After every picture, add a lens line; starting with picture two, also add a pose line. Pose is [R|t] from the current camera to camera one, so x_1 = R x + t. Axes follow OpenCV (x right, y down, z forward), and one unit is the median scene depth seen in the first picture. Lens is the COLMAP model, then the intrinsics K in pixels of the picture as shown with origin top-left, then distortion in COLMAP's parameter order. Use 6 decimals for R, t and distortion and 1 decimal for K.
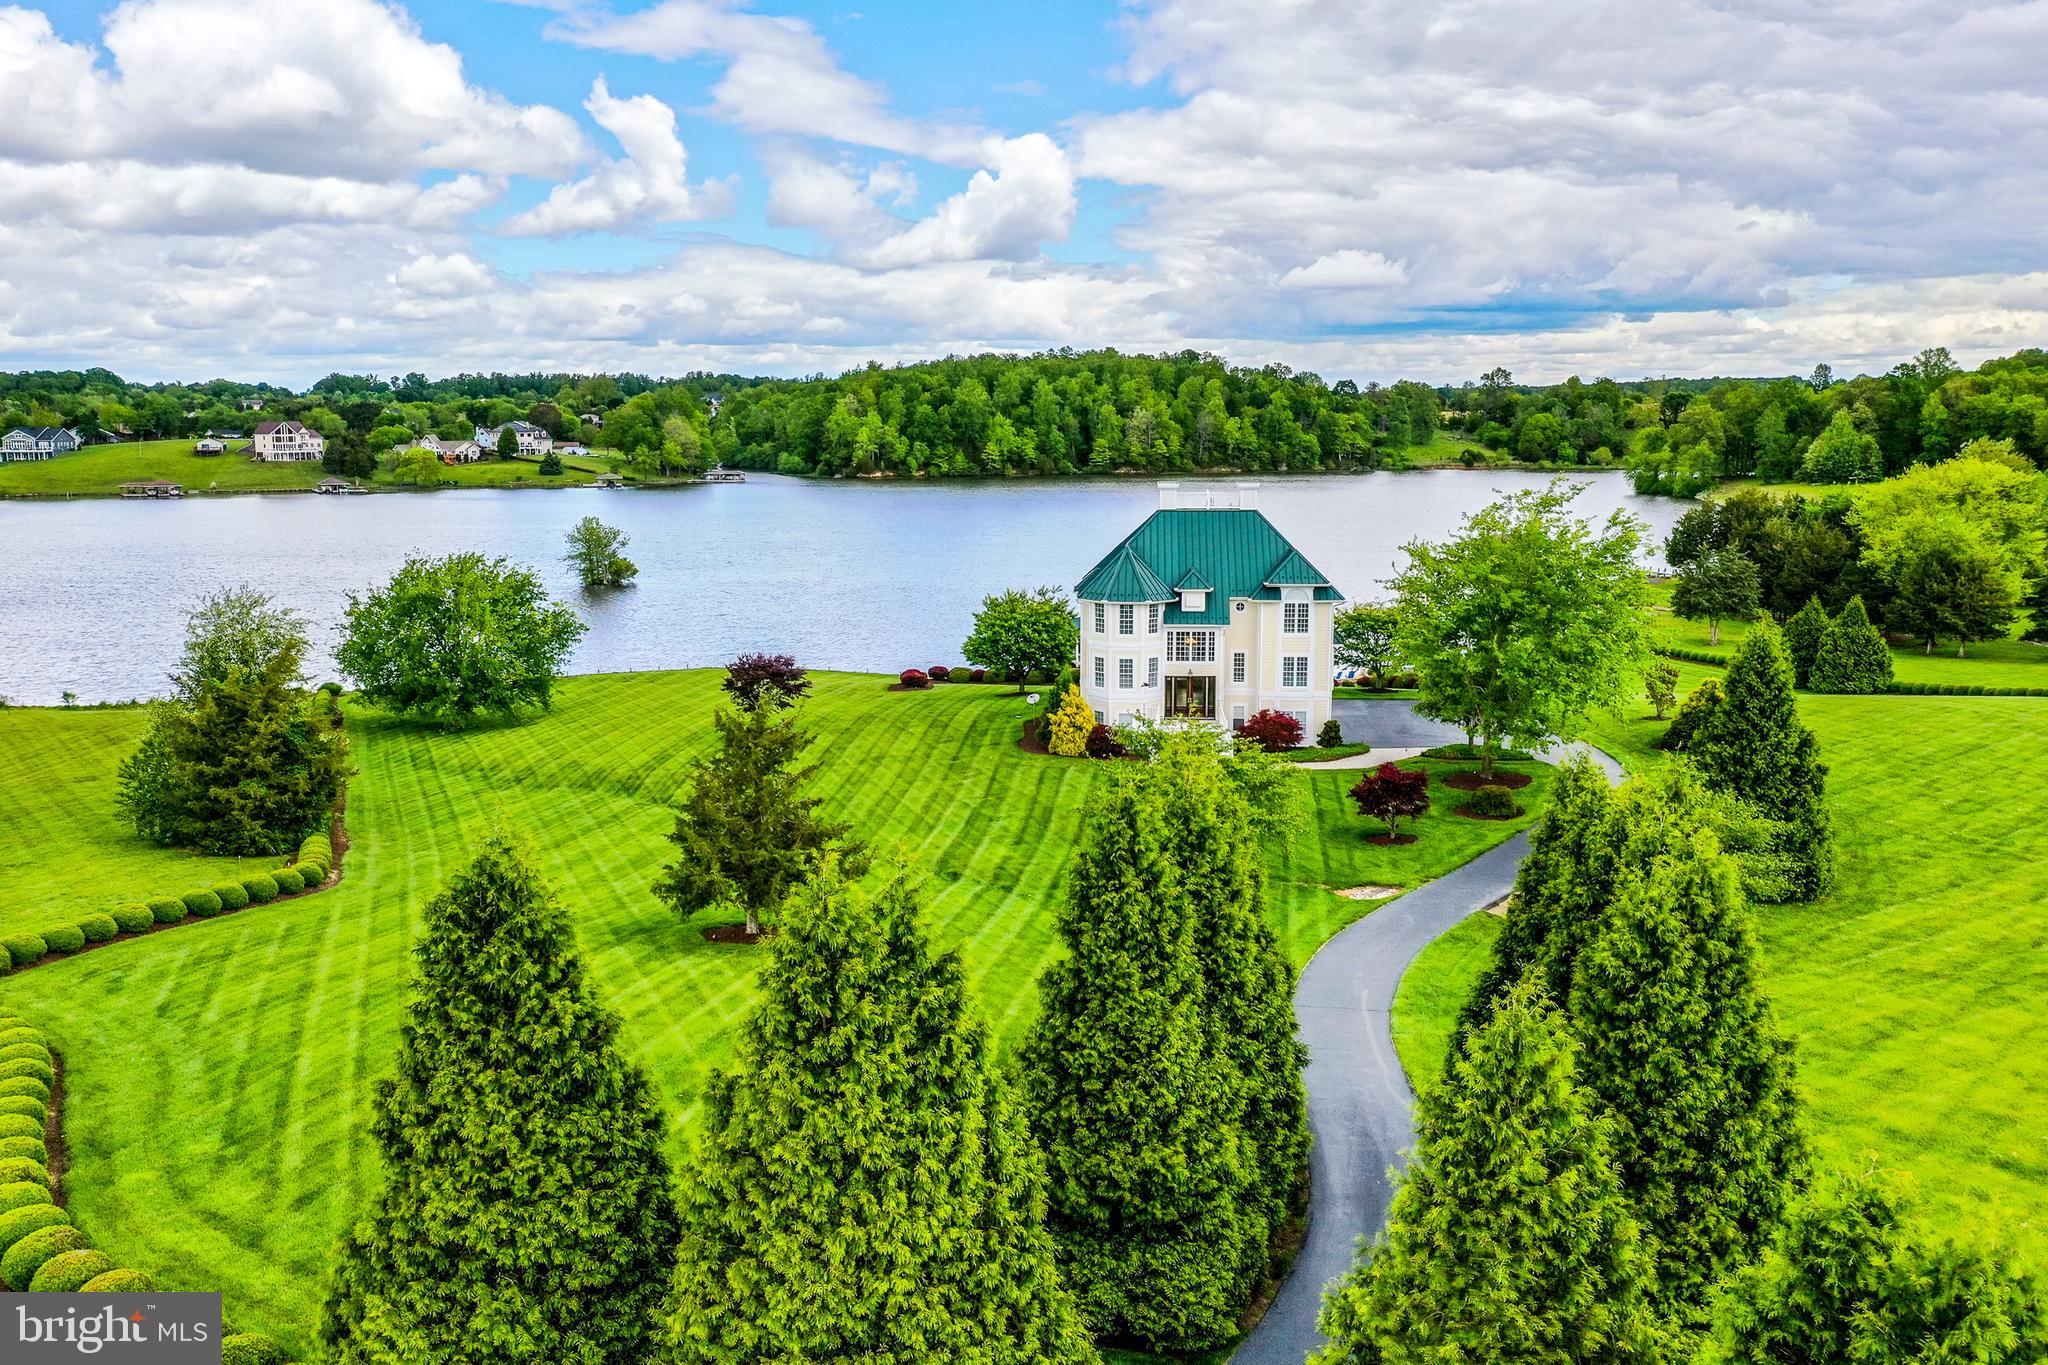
lens RADIAL K [[1624.4, 0, 1032.4], [0, 1624.4, 707.3], [0, 0, 1]] dist [0.003509, 0.003734]
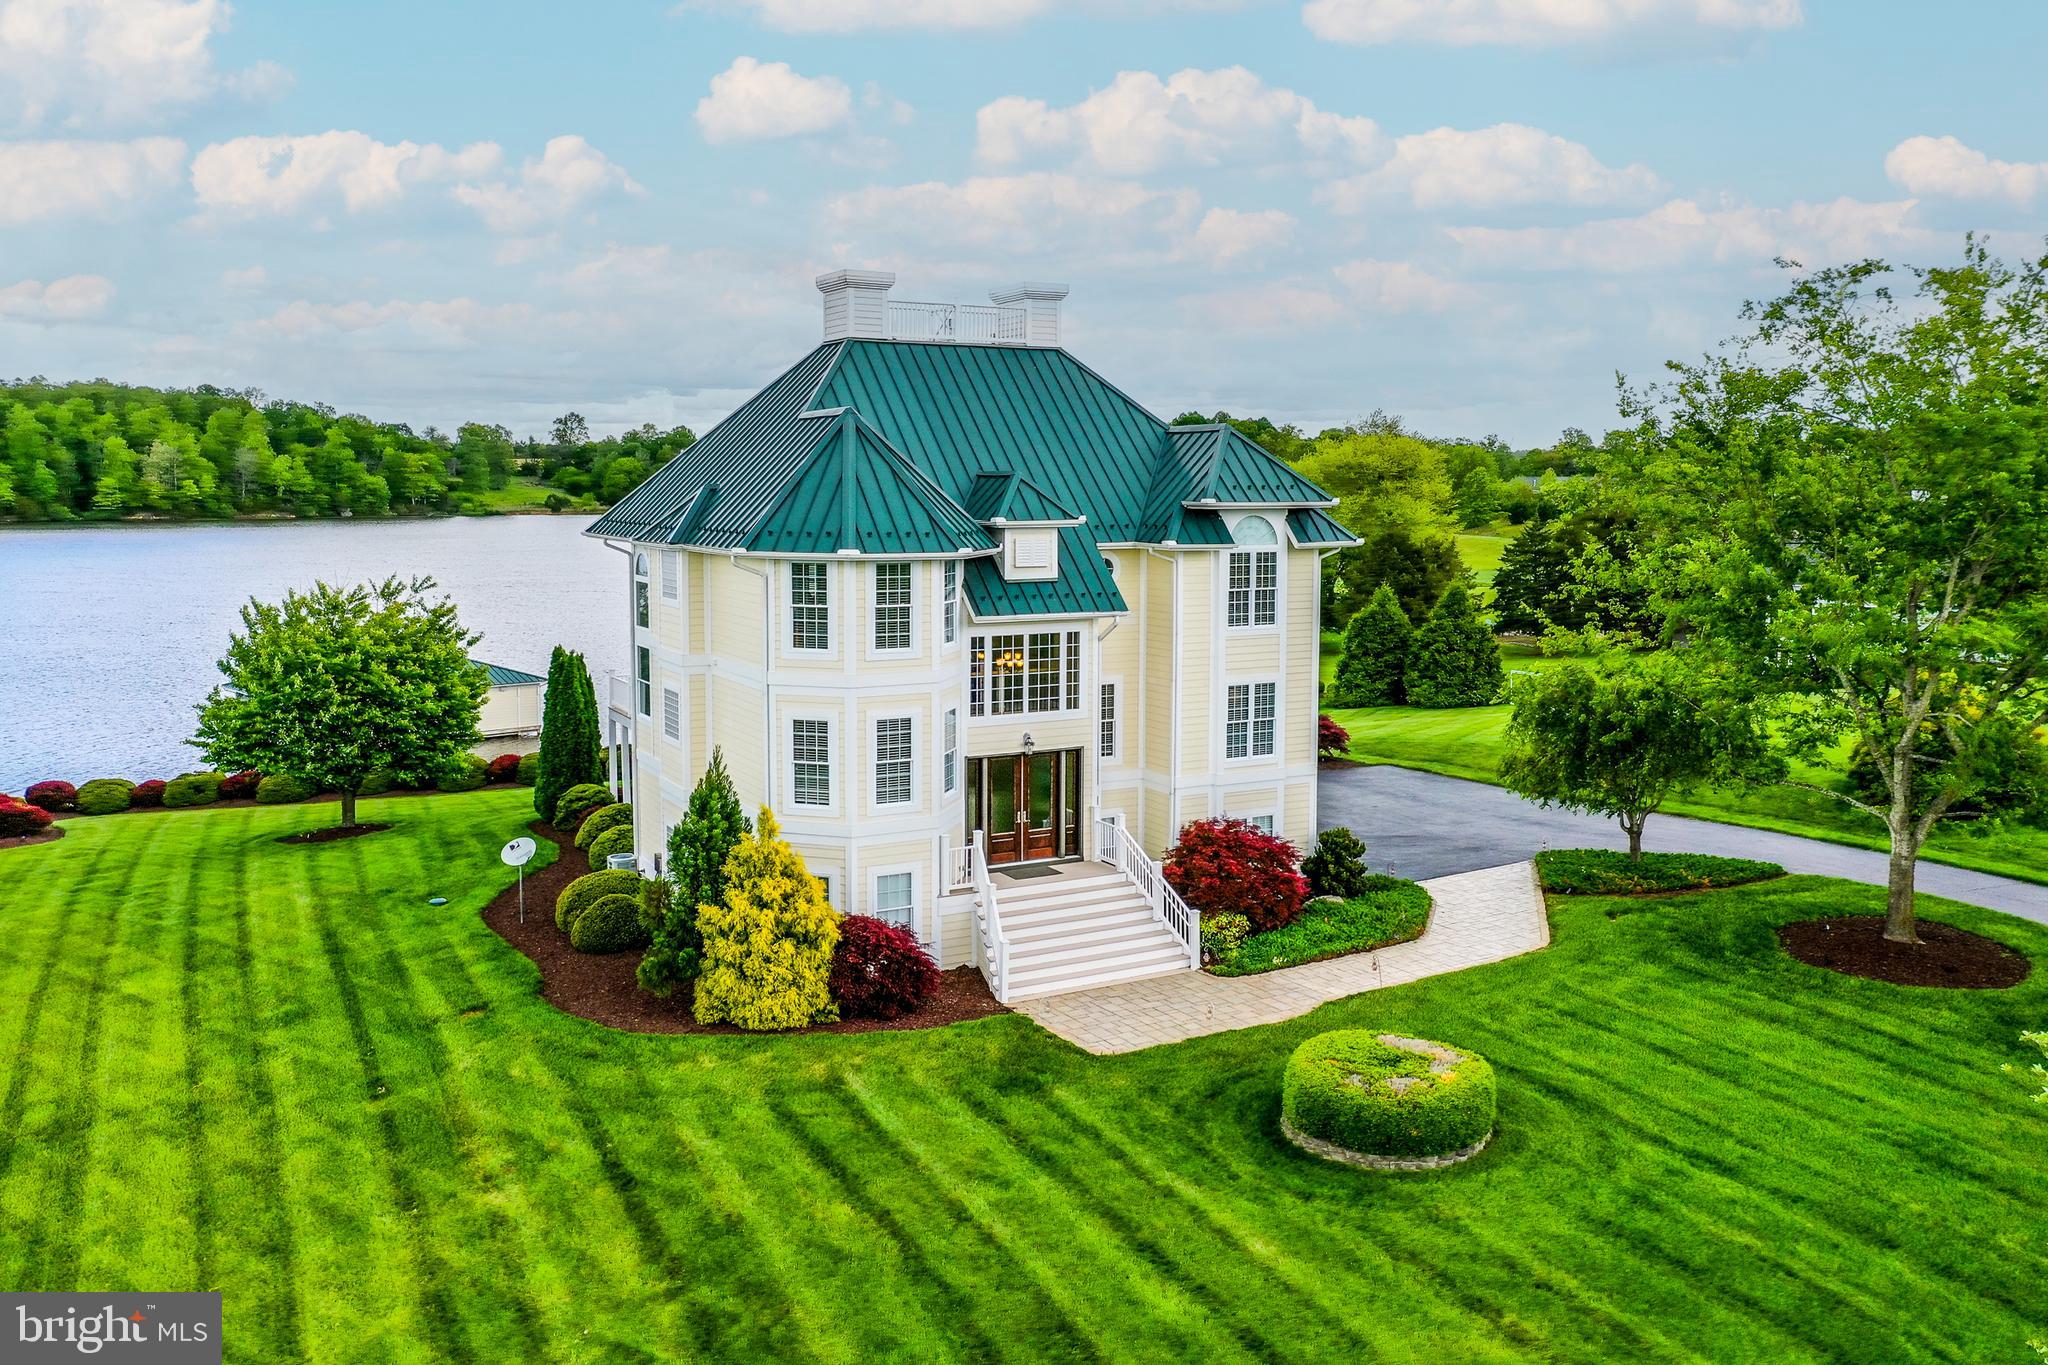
lens RADIAL K [[1613.3, 0, 996.3], [0, 1613.3, 606.3], [0, 0, 1]] dist [0.011461, 0.003072]
pose [[0.846442, -0.034469, 0.531364, -0.015868], [0.086641, 0.993520, -0.073567, -0.003871], [-0.525385, 0.108308, 0.843943, 0.102015]]
